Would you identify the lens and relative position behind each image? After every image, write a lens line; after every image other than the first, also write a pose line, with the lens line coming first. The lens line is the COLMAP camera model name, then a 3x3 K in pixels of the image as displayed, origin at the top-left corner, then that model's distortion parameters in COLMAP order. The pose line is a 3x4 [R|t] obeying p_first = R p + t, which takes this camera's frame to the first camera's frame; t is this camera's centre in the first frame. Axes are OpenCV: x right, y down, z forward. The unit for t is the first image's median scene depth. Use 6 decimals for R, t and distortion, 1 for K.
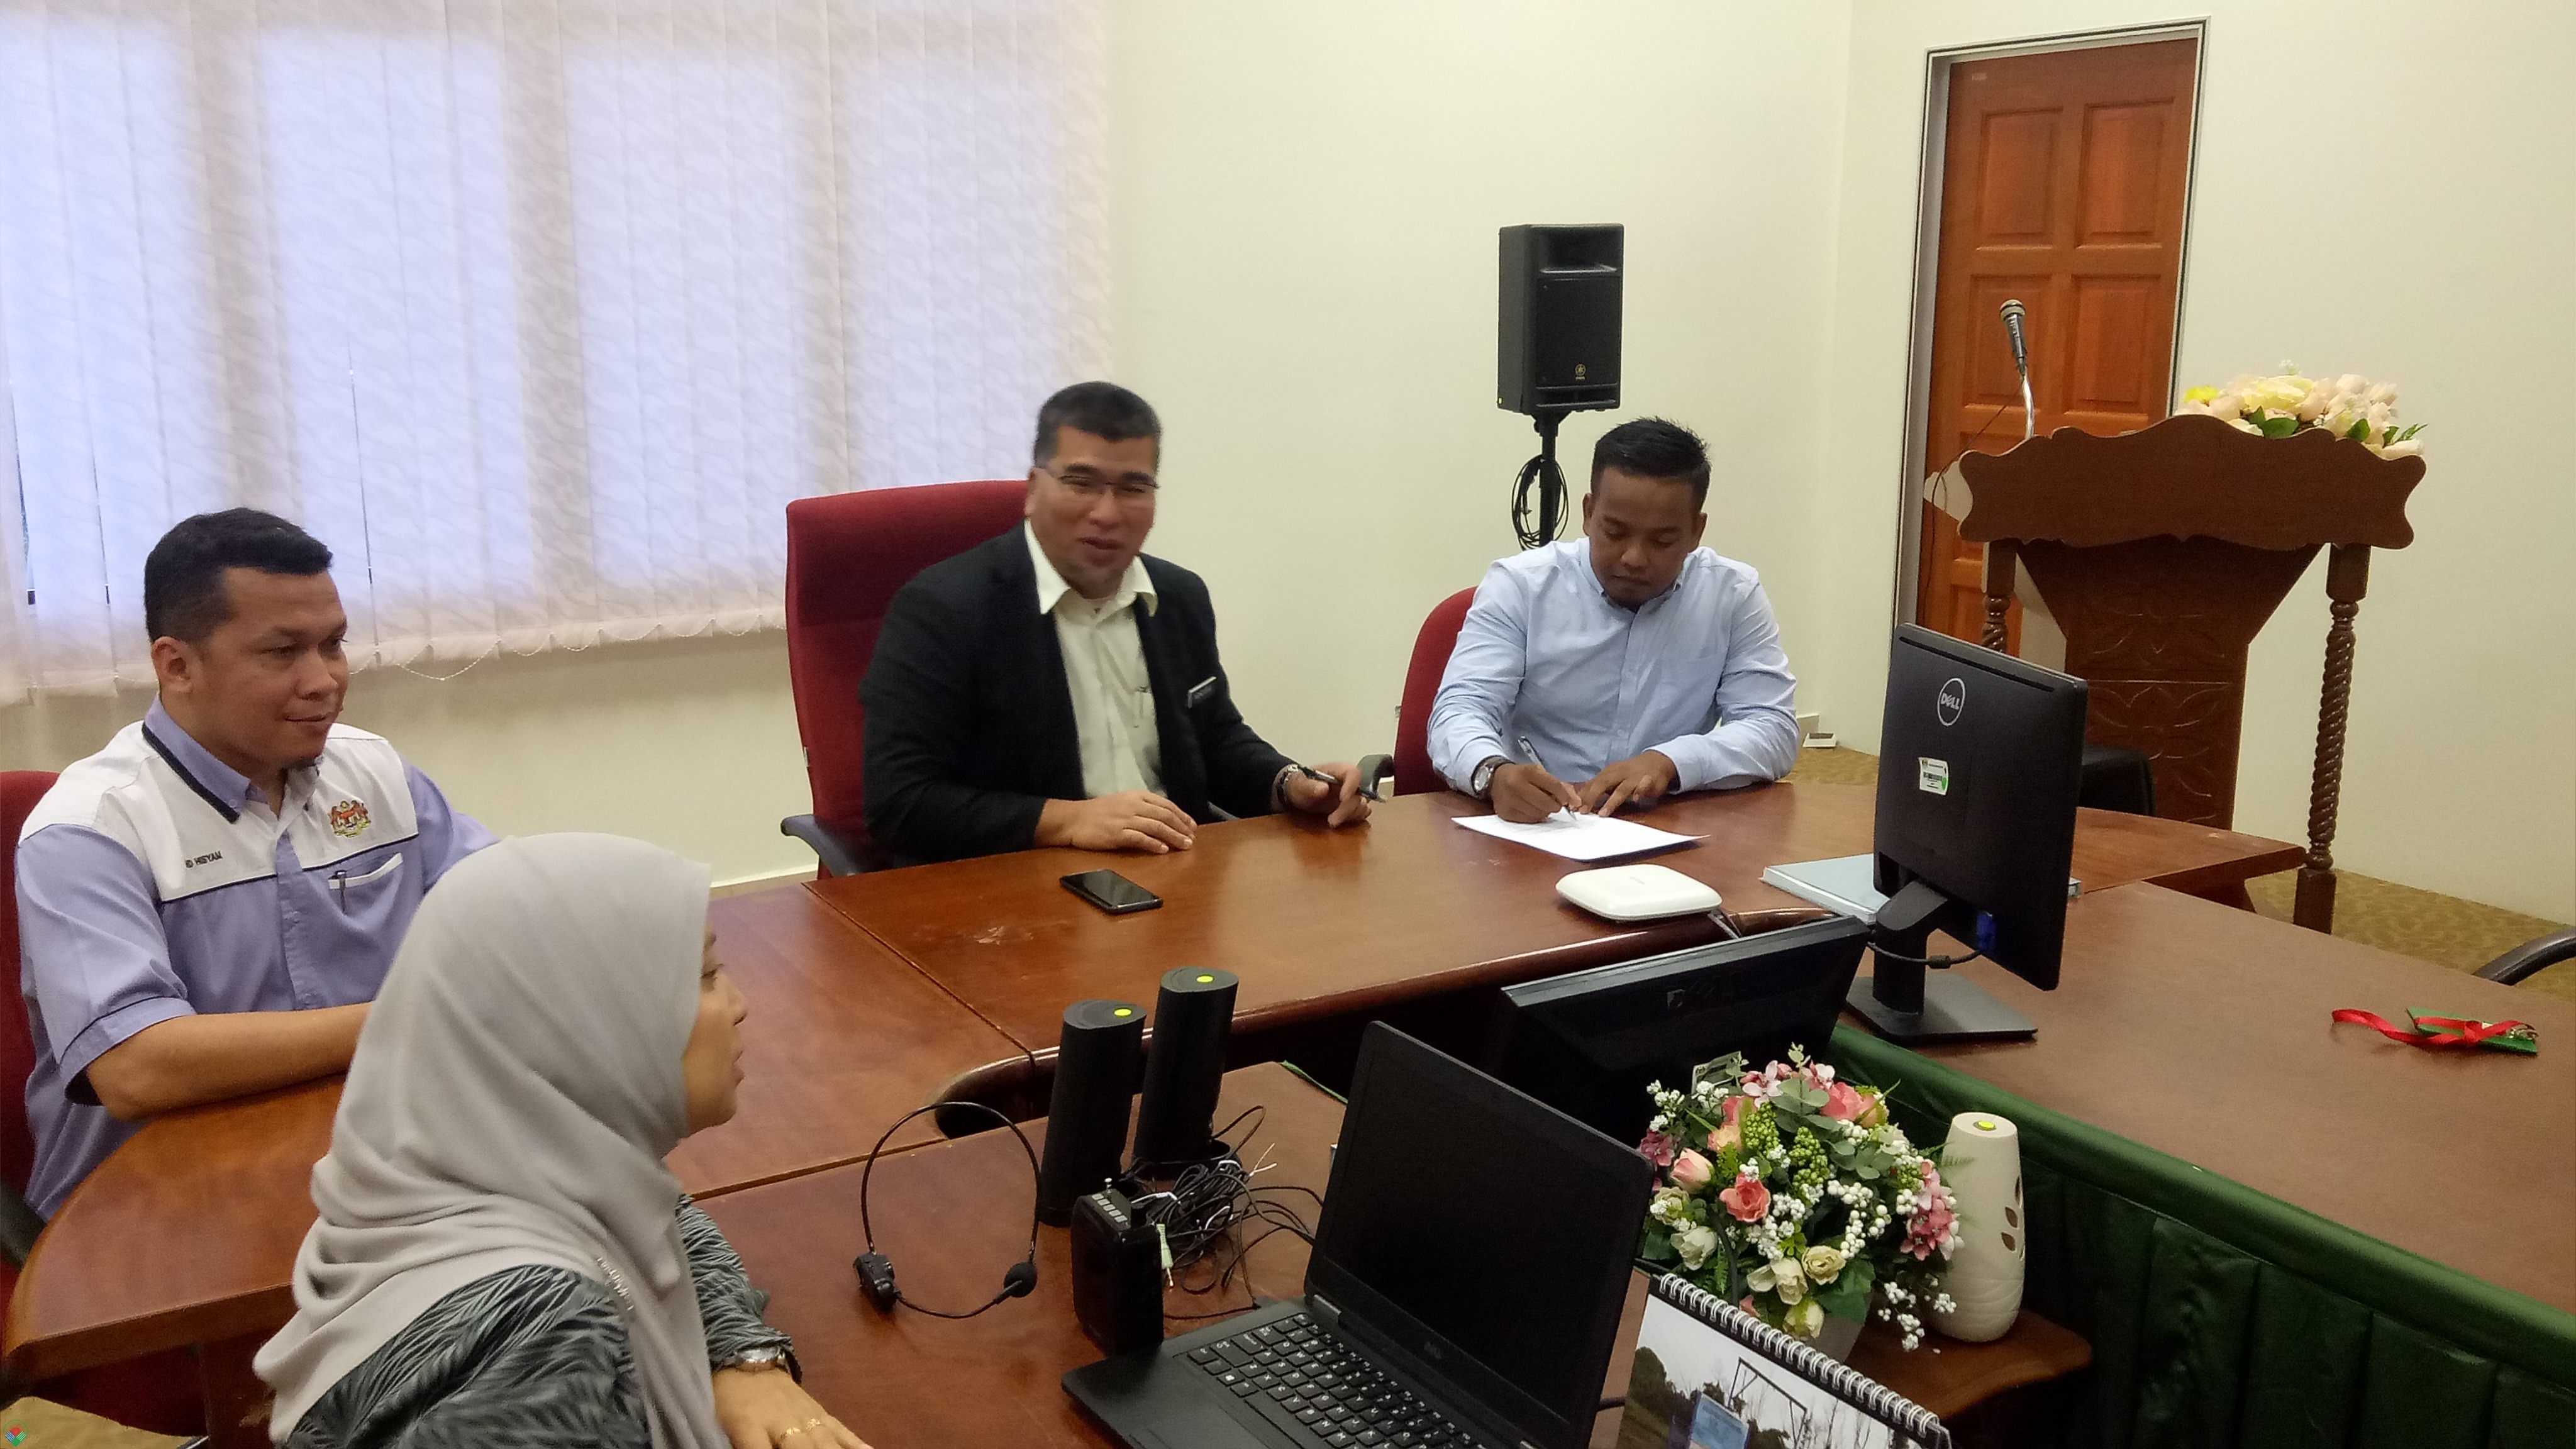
lens RADIAL K [[2158.5, 0, 1280.6], [0, 2158.5, 803.1], [0, 0, 1]] dist [0.051597, -0.067630]
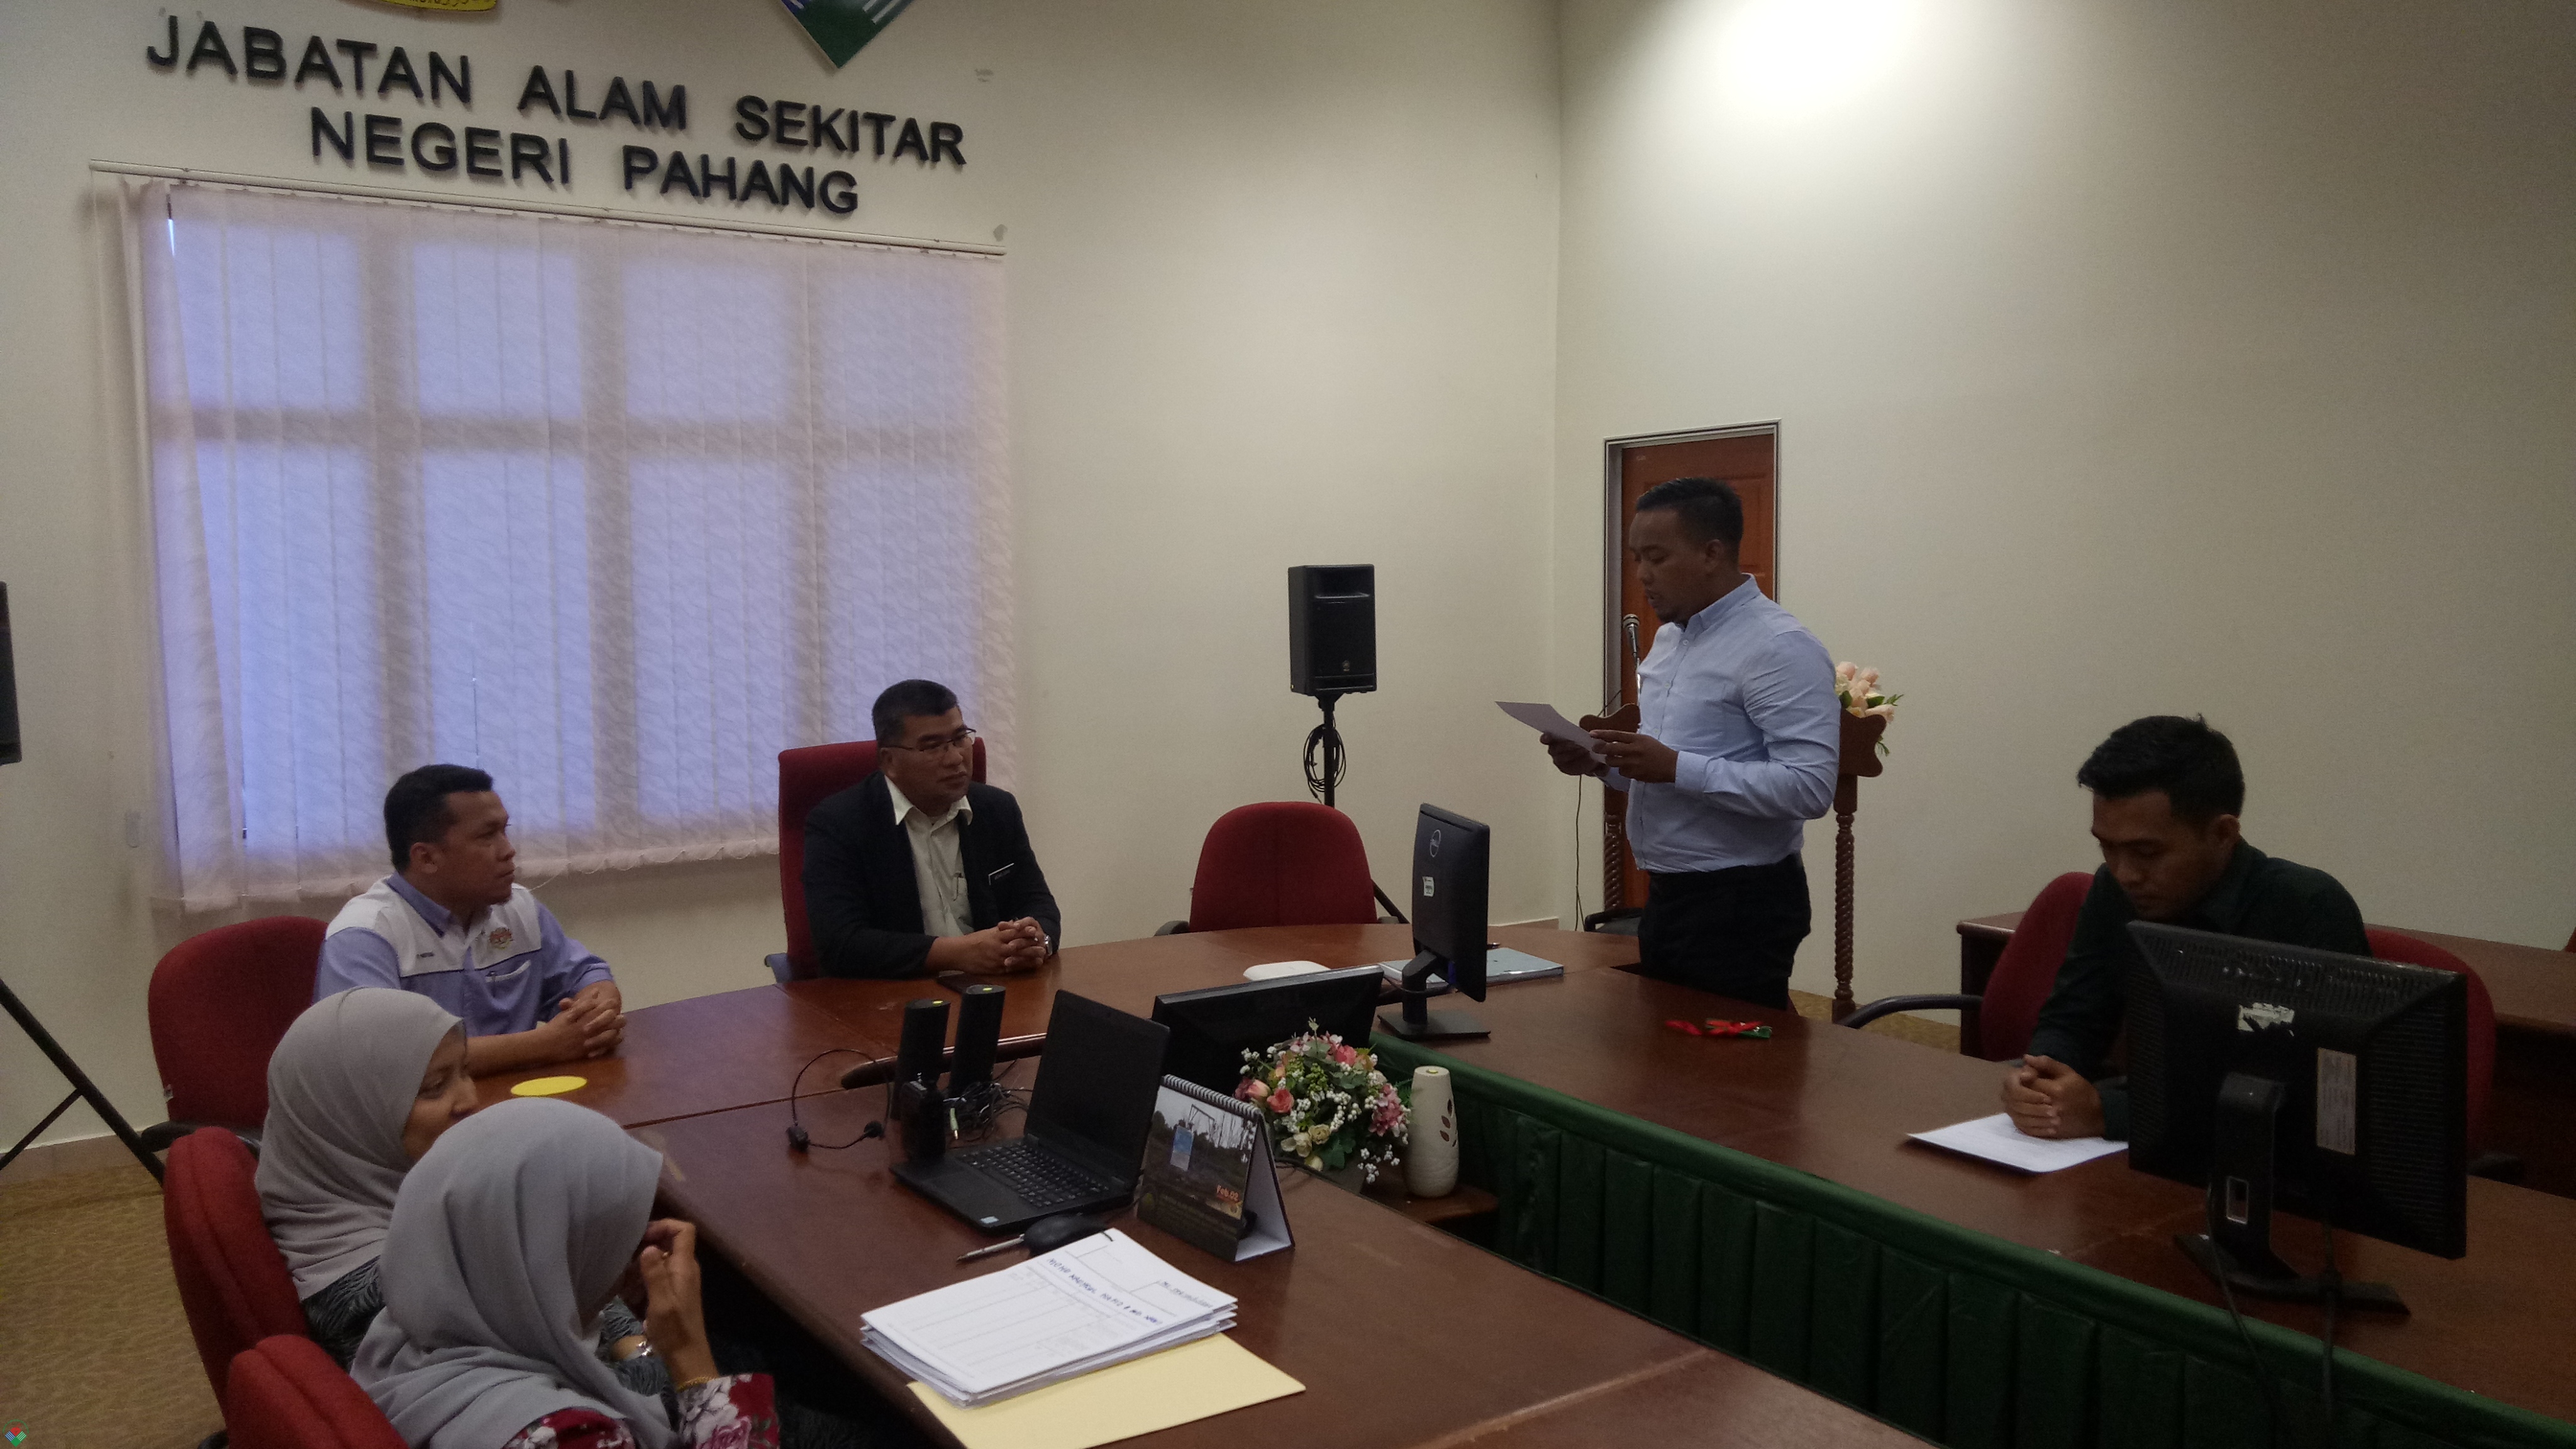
lens RADIAL K [[2022.4, 0, 1294.4], [0, 2022.4, 795.6], [0, 0, 1]] dist [0.041983, -0.063549]
pose [[0.999752, -0.013489, 0.017725, 0.092671], [0.015812, 0.990272, -0.138245, 0.076148], [-0.015687, 0.138491, 0.990239, -0.337288]]
